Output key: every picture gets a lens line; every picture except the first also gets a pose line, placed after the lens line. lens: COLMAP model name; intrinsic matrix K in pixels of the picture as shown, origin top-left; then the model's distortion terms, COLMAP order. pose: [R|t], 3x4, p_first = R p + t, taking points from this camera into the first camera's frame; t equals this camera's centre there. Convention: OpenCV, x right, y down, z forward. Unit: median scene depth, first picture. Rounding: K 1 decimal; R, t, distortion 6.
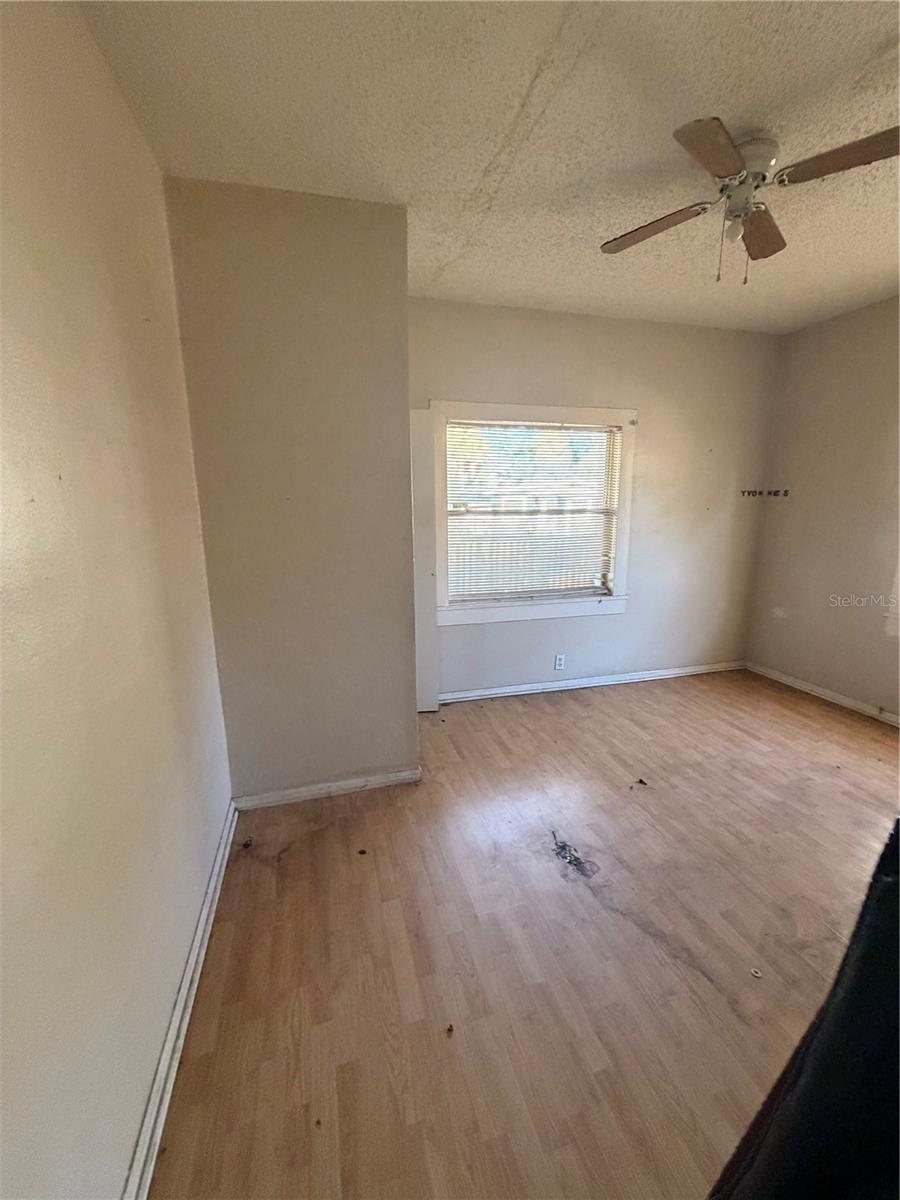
lens RADIAL K [[479.8, 0, 449.2], [0, 479.8, 595.3], [0, 0, 1]] dist [-0.001102, 0.000596]
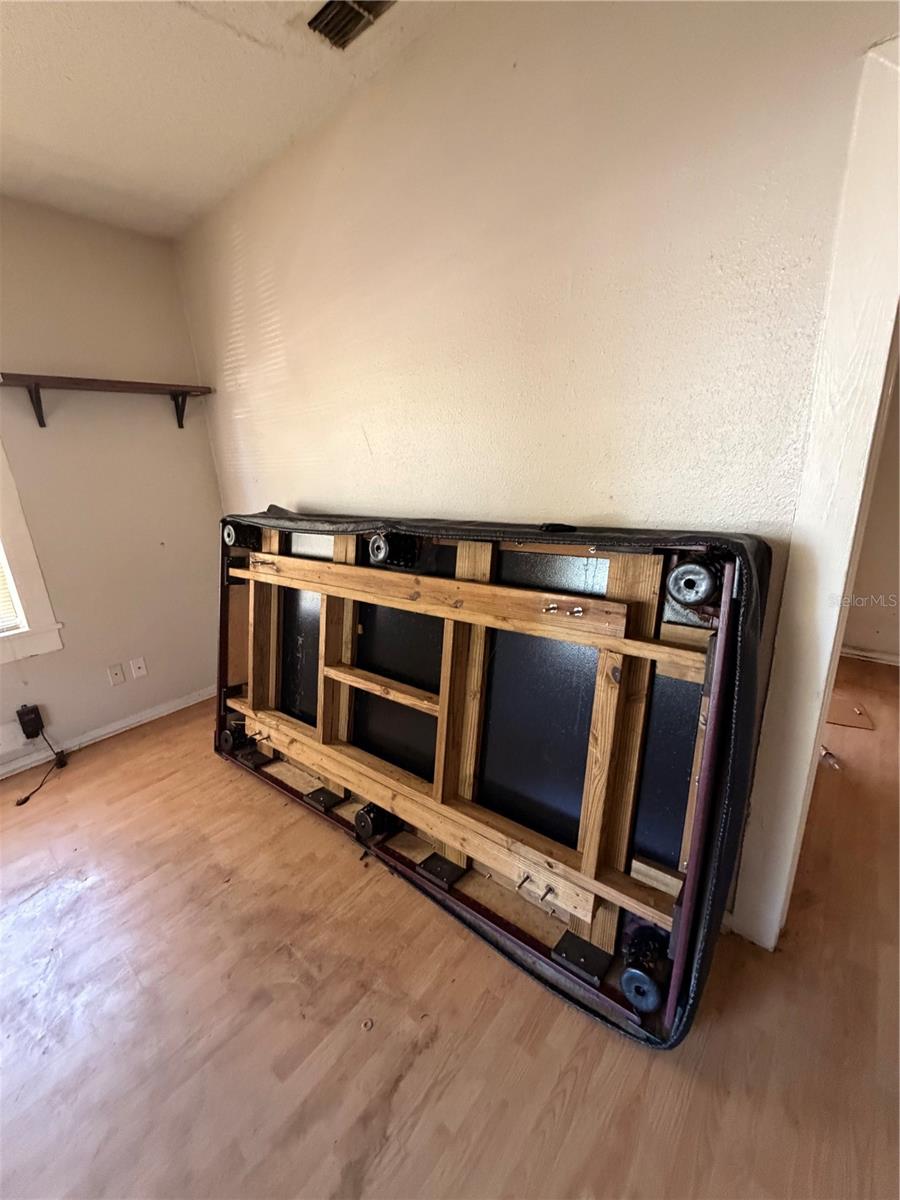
lens RADIAL K [[479.8, 0, 443.5], [0, 479.8, 597.2], [0, 0, 1]] dist [-0.001102, 0.000596]
pose [[-0.543844, -0.200485, 0.814886, 0.011003], [0.220413, 0.902826, 0.369221, -0.093199], [-0.809724, 0.380410, -0.446807, 0.492819]]
